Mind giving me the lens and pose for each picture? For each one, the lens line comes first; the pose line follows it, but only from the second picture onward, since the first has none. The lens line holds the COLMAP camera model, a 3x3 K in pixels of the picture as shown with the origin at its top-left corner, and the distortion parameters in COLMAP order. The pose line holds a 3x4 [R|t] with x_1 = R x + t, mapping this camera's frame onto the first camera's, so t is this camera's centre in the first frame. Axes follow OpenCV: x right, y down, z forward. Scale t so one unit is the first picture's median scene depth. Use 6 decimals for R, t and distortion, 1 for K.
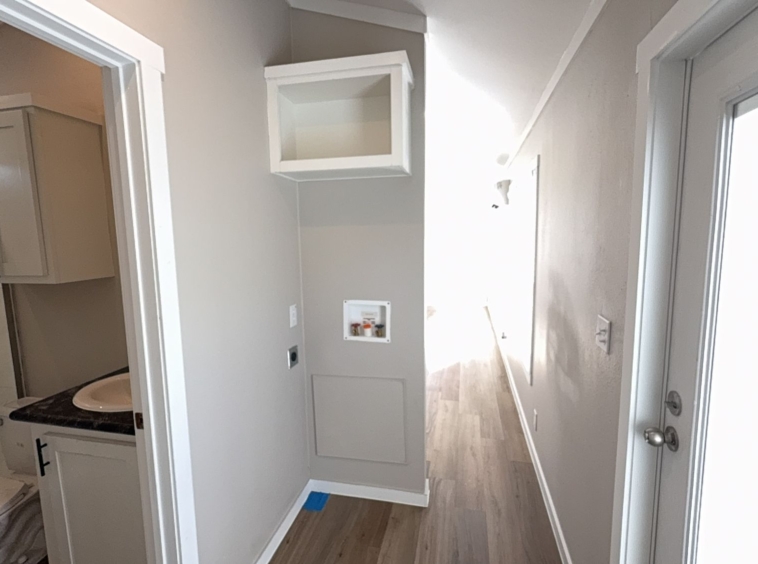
lens RADIAL K [[380.1, 0, 379.0], [0, 380.1, 282.0], [0, 0, 1]] dist [-0.003617, 0.001621]
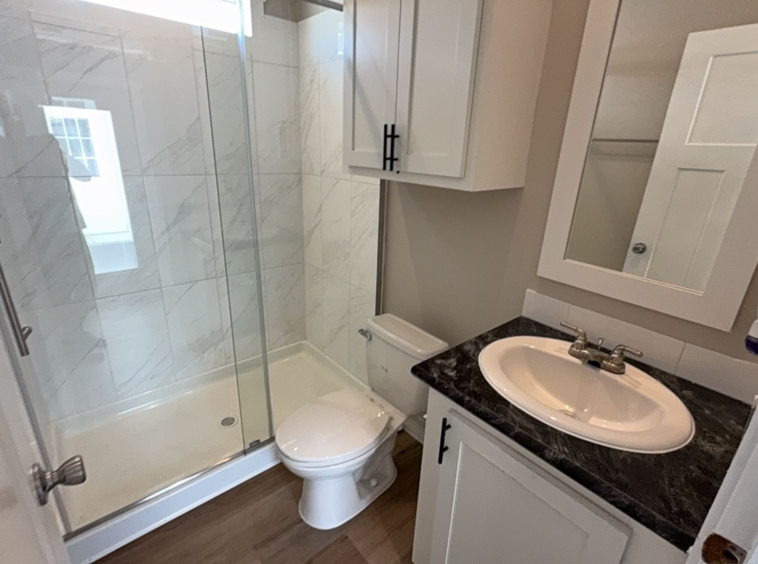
lens RADIAL K [[380.1, 0, 379.0], [0, 380.1, 282.0], [0, 0, 1]] dist [-0.003617, 0.001621]
pose [[0.802266, 0.252649, -0.540867, -0.616159], [-0.121767, 0.956235, 0.266058, -0.001533], [0.584415, -0.147589, 0.797920, 0.364749]]
